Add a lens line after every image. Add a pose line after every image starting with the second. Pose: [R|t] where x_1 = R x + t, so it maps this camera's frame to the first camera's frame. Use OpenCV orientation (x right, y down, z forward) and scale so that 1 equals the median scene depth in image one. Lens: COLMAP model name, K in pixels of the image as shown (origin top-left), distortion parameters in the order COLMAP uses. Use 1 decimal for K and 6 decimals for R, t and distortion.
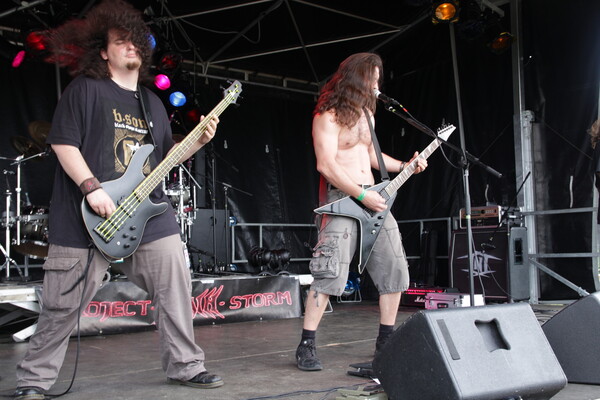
lens RADIAL K [[706.1, 0, 293.7], [0, 706.1, 200.2], [0, 0, 1]] dist [0.028119, 0.000000]
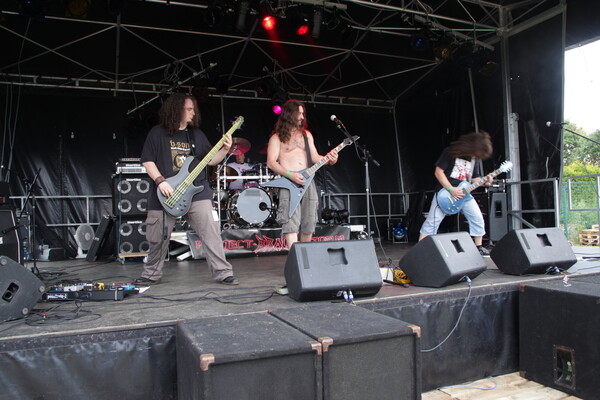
lens RADIAL K [[471.7, 0, 298.6], [0, 471.7, 205.5], [0, 0, 1]] dist [-0.076230, 0.013676]
pose [[0.958270, -0.015421, -0.285448, 0.208210], [0.032772, 0.997887, 0.056107, -0.004366], [0.283980, -0.063120, 0.956750, -0.068356]]
